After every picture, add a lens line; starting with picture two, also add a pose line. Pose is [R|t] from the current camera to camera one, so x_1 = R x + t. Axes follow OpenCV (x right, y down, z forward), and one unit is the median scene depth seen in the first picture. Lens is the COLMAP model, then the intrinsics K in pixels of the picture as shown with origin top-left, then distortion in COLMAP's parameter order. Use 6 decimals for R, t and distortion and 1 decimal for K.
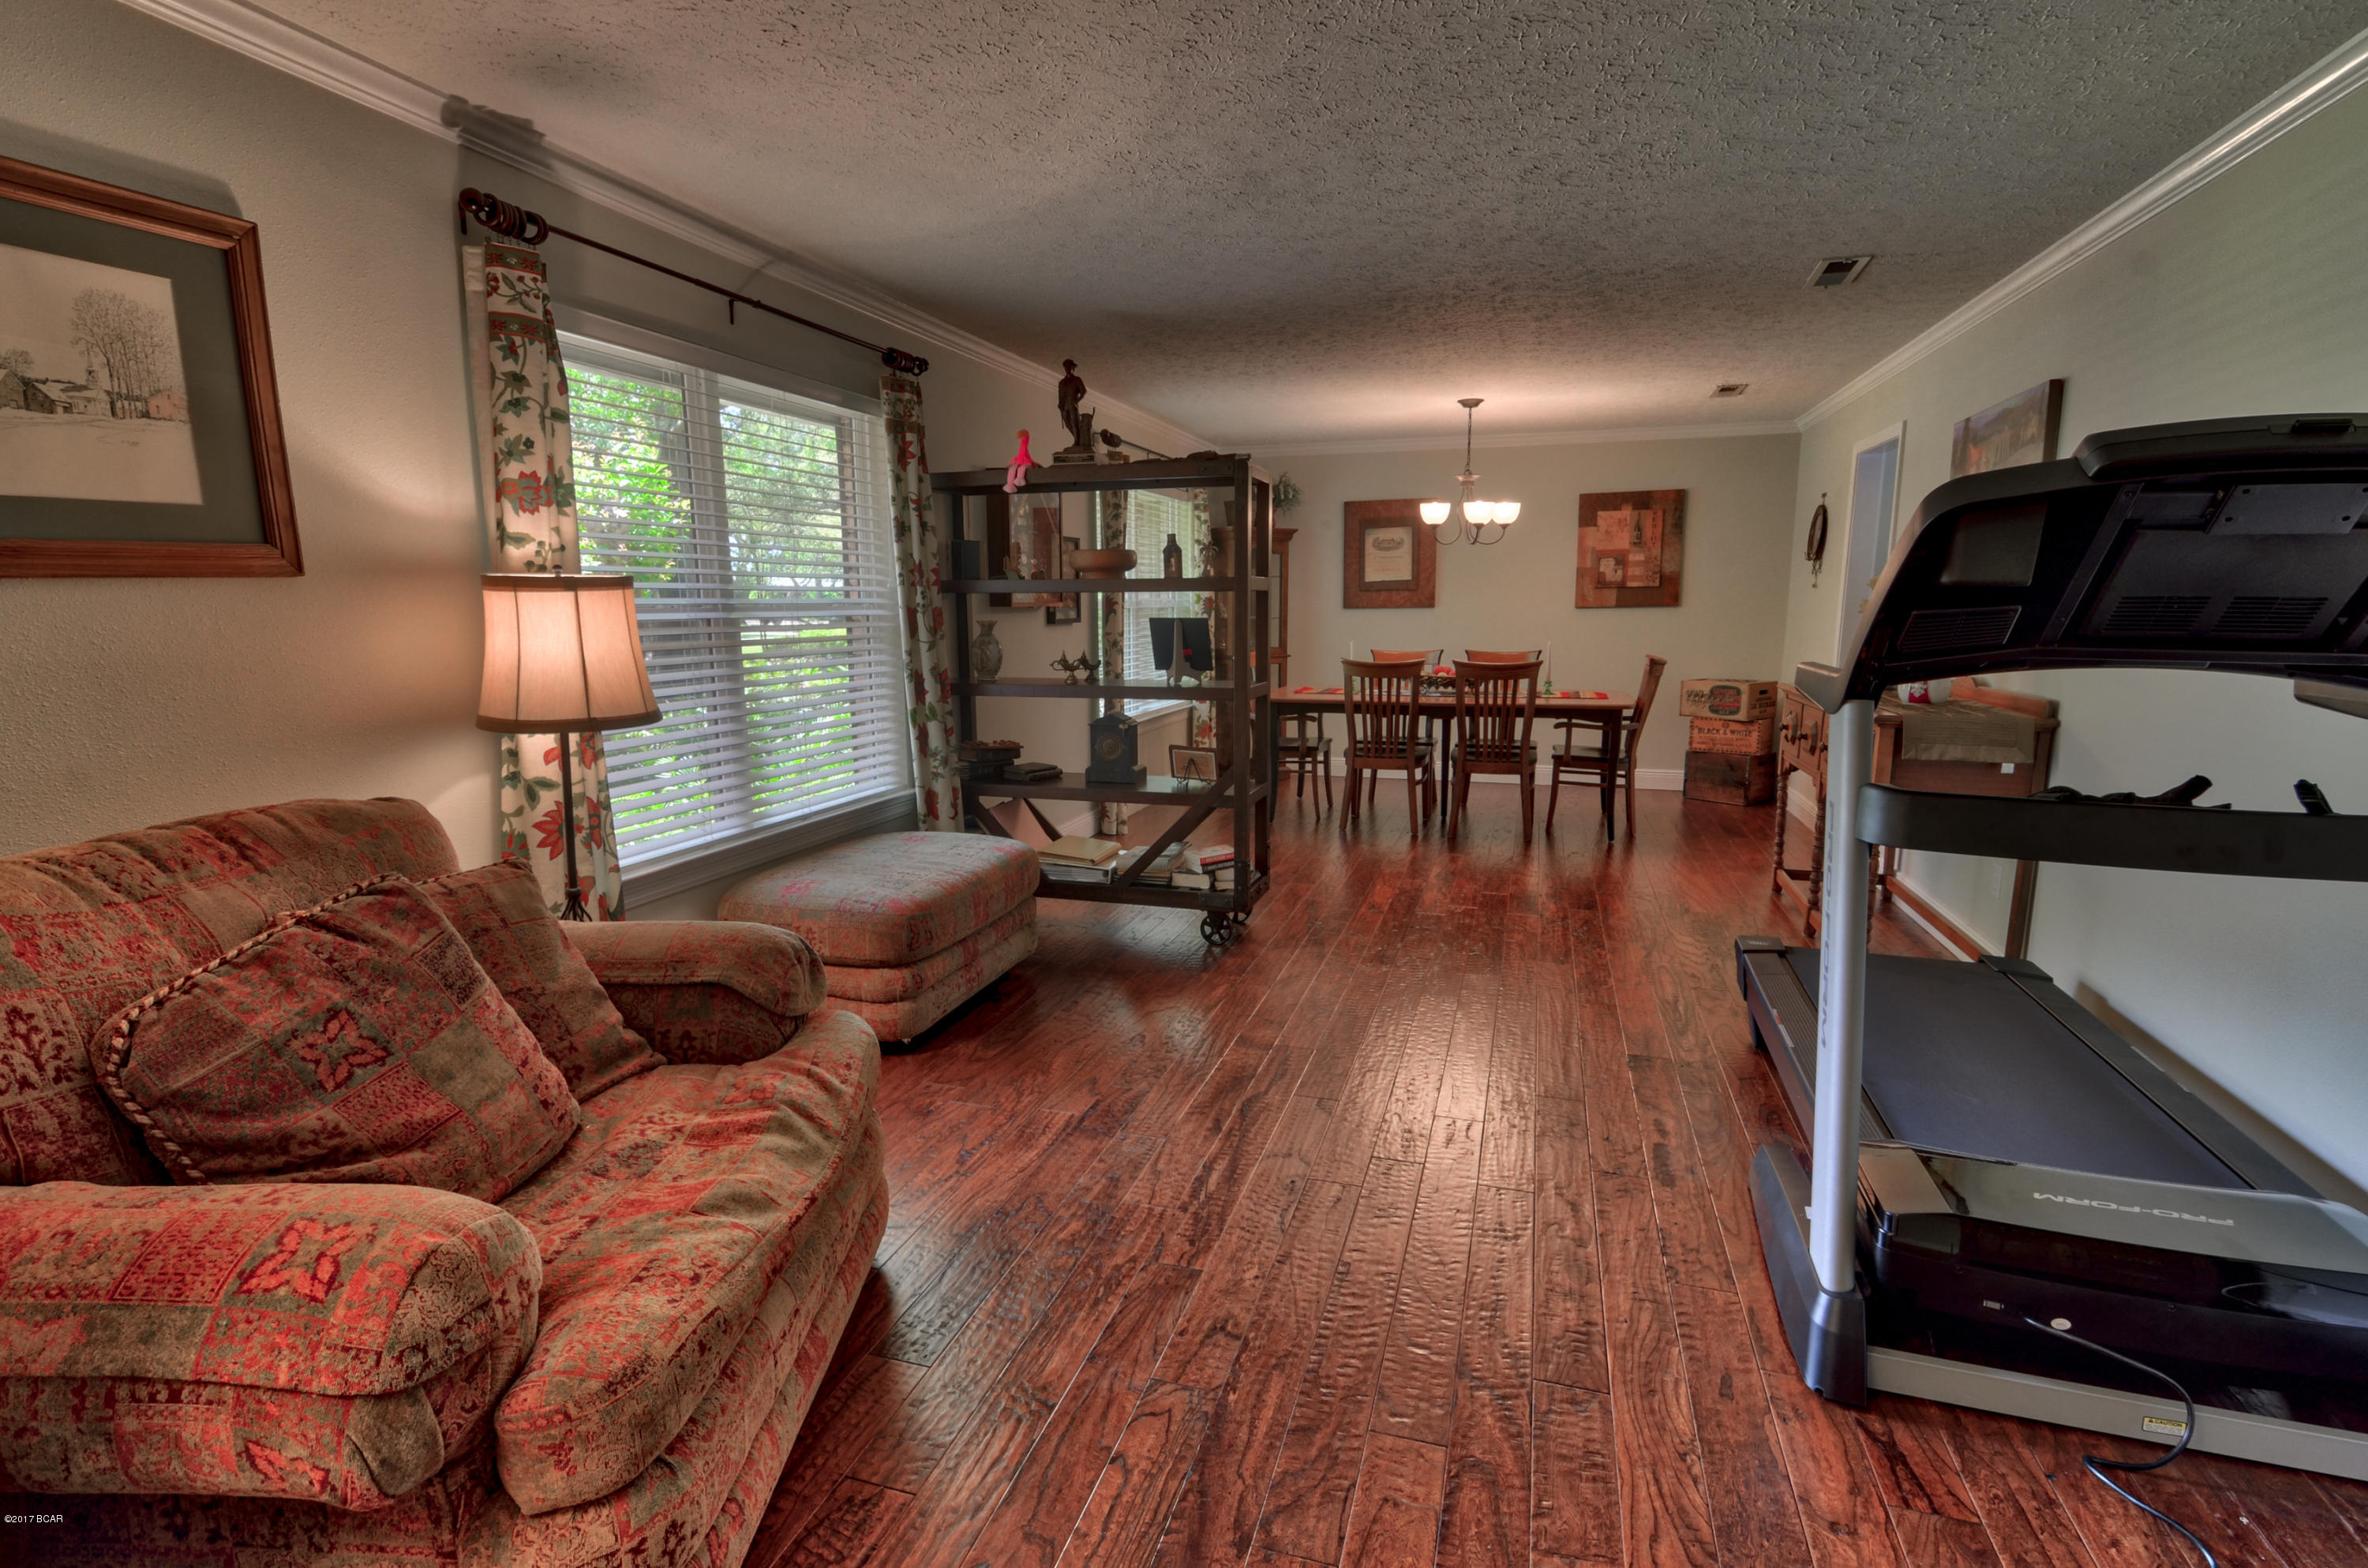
lens RADIAL K [[1145.5, 0, 1167.7], [0, 1145.5, 790.0], [0, 0, 1]] dist [0.008327, -0.009679]
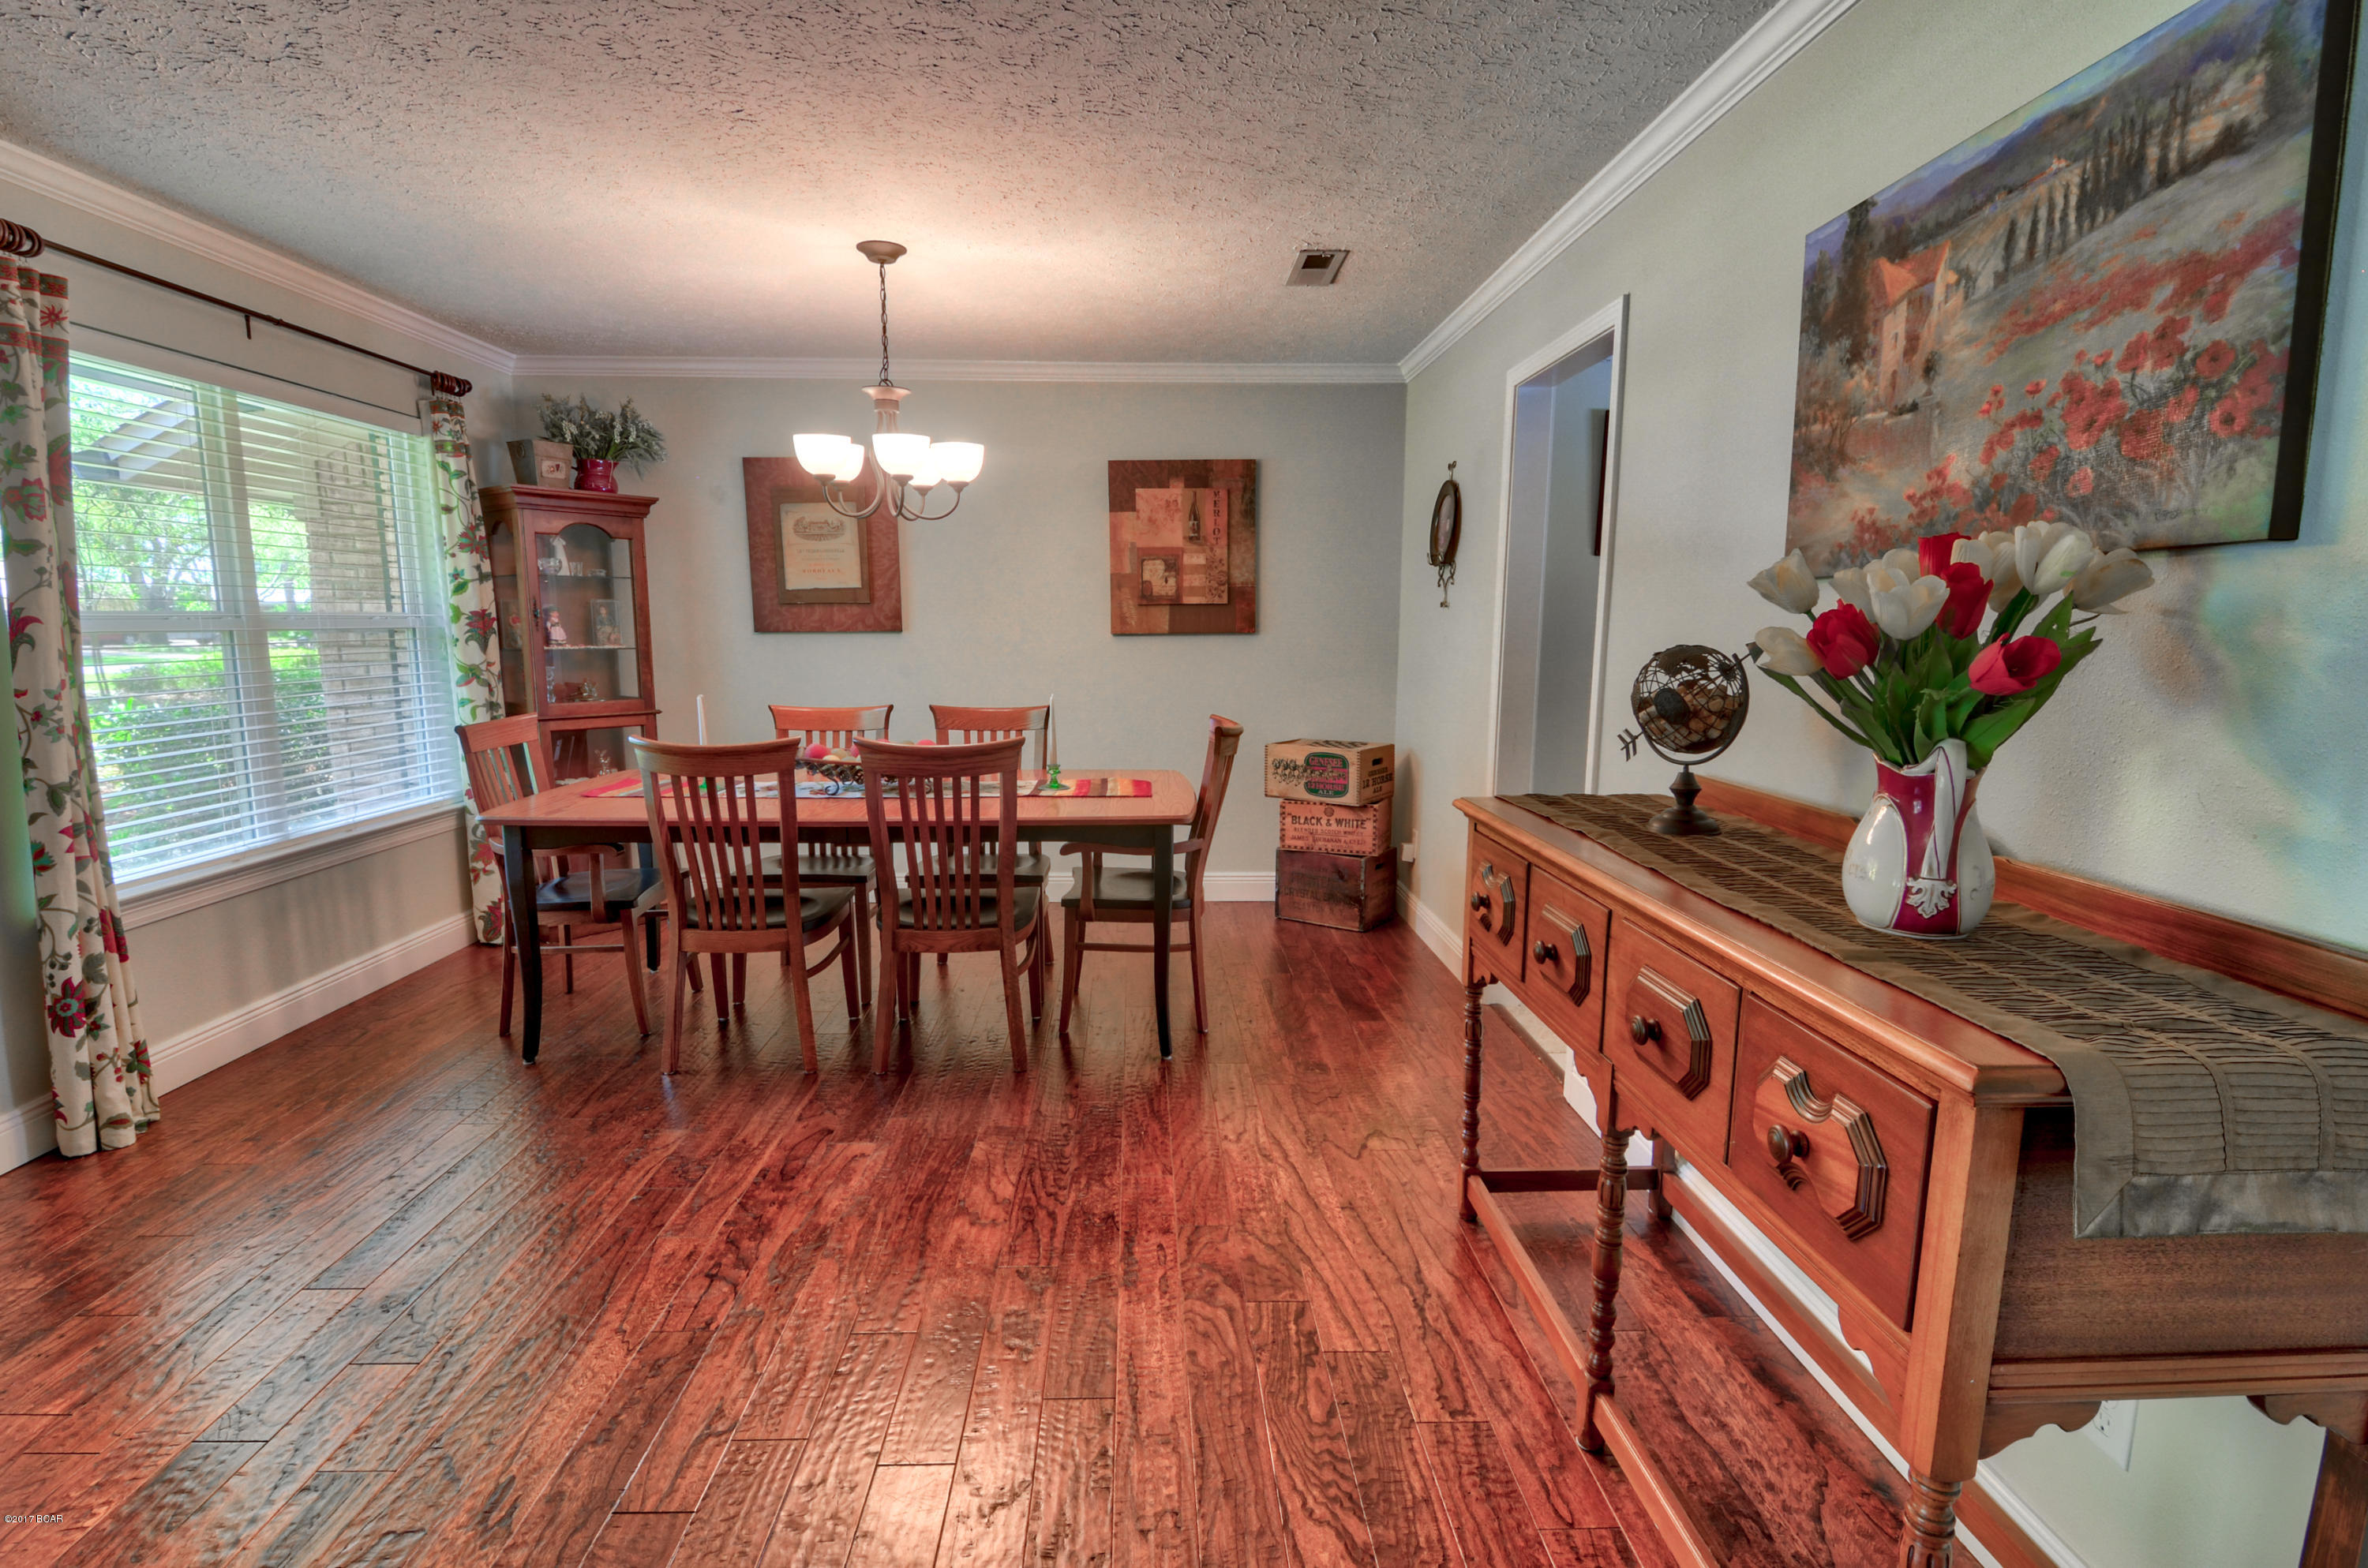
lens RADIAL K [[1145.5, 0, 1190.4], [0, 1145.5, 789.8], [0, 0, 1]] dist [0.008327, -0.009679]
pose [[0.935865, -0.041159, 0.349946, 0.176081], [0.047591, 0.998819, -0.009796, -0.066035], [-0.349129, 0.025823, 0.936719, 0.398959]]
